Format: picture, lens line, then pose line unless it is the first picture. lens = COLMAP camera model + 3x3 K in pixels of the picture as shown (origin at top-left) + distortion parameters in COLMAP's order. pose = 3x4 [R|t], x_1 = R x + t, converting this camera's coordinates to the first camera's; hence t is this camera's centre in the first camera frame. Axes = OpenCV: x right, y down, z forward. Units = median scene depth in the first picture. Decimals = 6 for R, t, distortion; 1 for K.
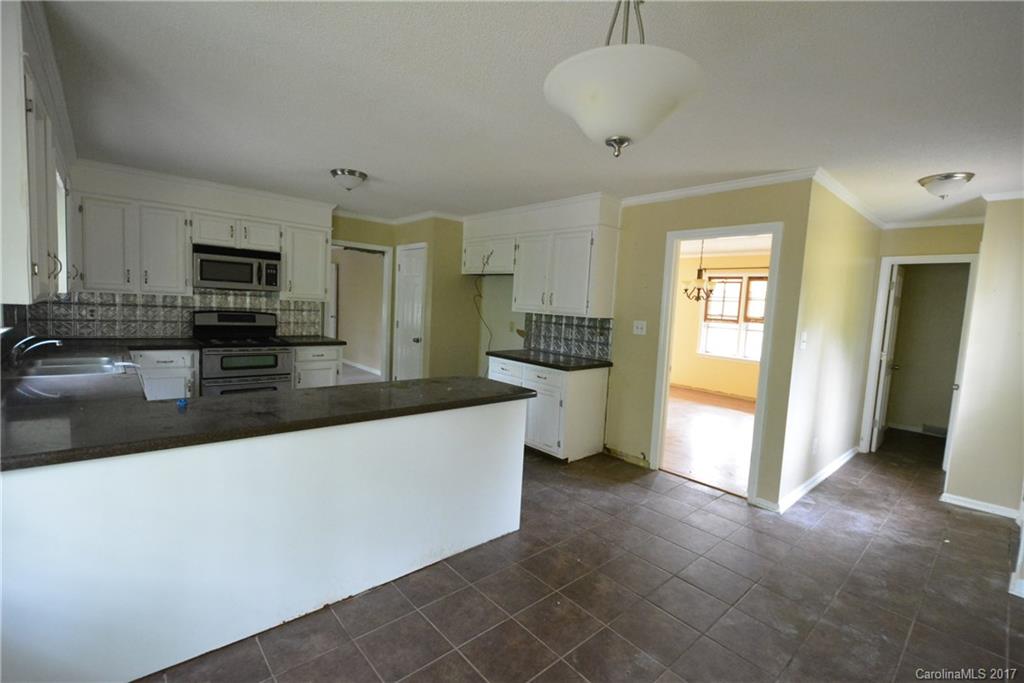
lens RADIAL K [[448.5, 0, 511.3], [0, 448.5, 343.9], [0, 0, 1]] dist [-0.001480, -0.000220]
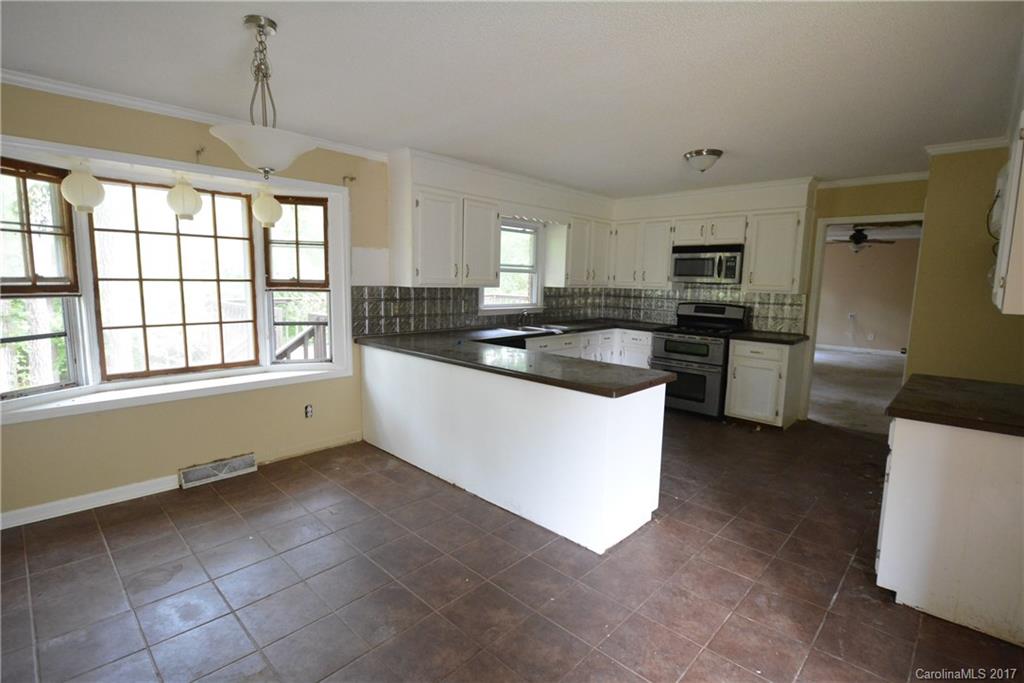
lens RADIAL K [[484.2, 0, 511.8], [0, 484.2, 337.8], [0, 0, 1]] dist [-0.003574, -0.000111]
pose [[0.082114, 0.068040, -0.994298, 0.527836], [-0.106702, 0.992533, 0.059107, -0.009081], [0.990895, 0.101240, 0.088761, 0.444870]]
